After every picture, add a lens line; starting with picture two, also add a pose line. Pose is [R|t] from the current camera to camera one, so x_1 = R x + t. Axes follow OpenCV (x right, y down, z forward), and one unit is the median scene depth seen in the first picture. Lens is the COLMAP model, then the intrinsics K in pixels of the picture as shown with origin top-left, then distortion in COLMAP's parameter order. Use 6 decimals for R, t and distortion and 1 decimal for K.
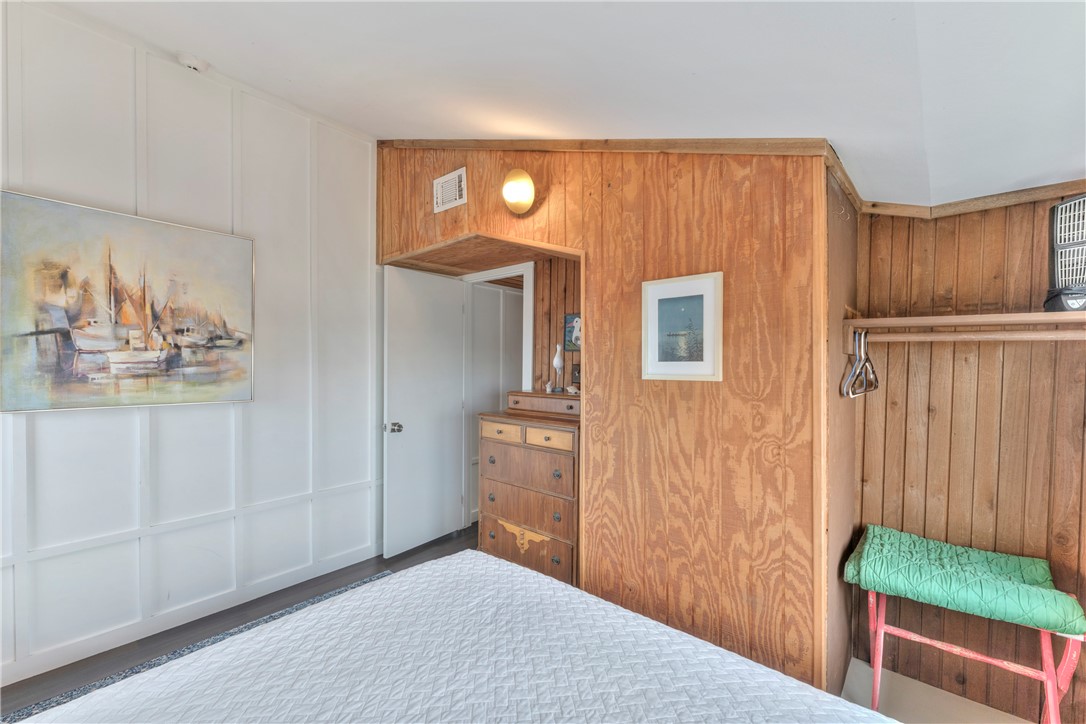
lens RADIAL K [[430.1, 0, 541.0], [0, 430.1, 367.1], [0, 0, 1]] dist [-0.001181, -0.000337]
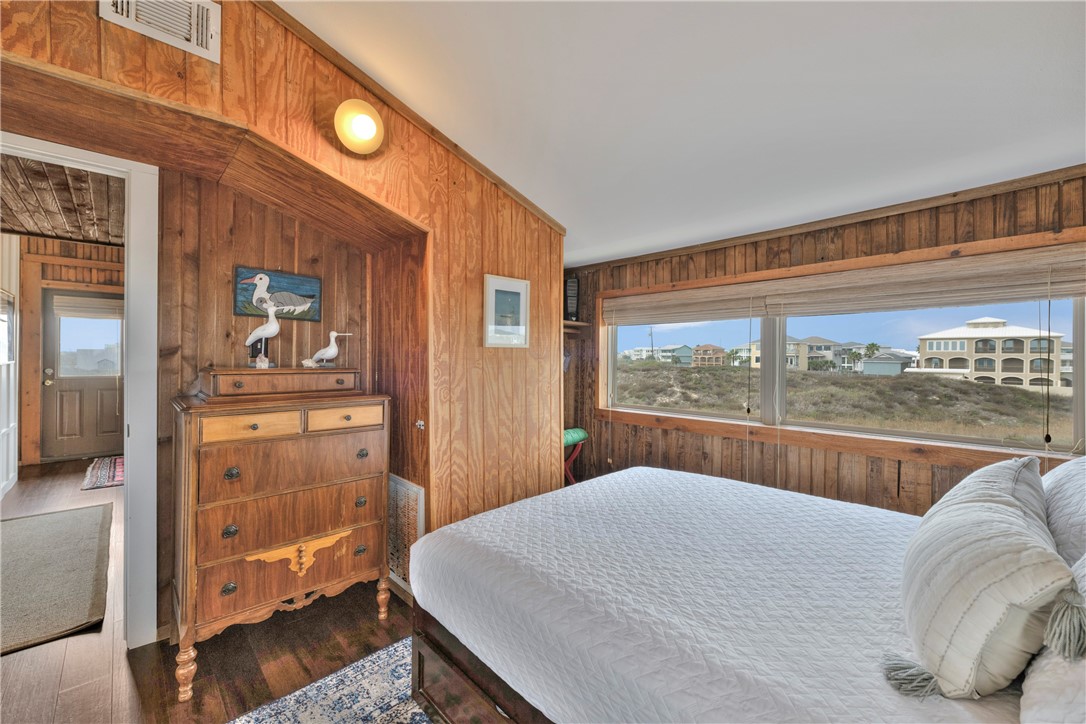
lens RADIAL K [[443.8, 0, 538.2], [0, 443.8, 354.6], [0, 0, 1]] dist [0.000379, 0.000022]
pose [[0.103237, -0.000395, 0.994657, -1.034450], [-0.000824, 1.000000, 0.000483, 0.047513], [-0.994656, -0.000869, 0.103237, 0.649743]]
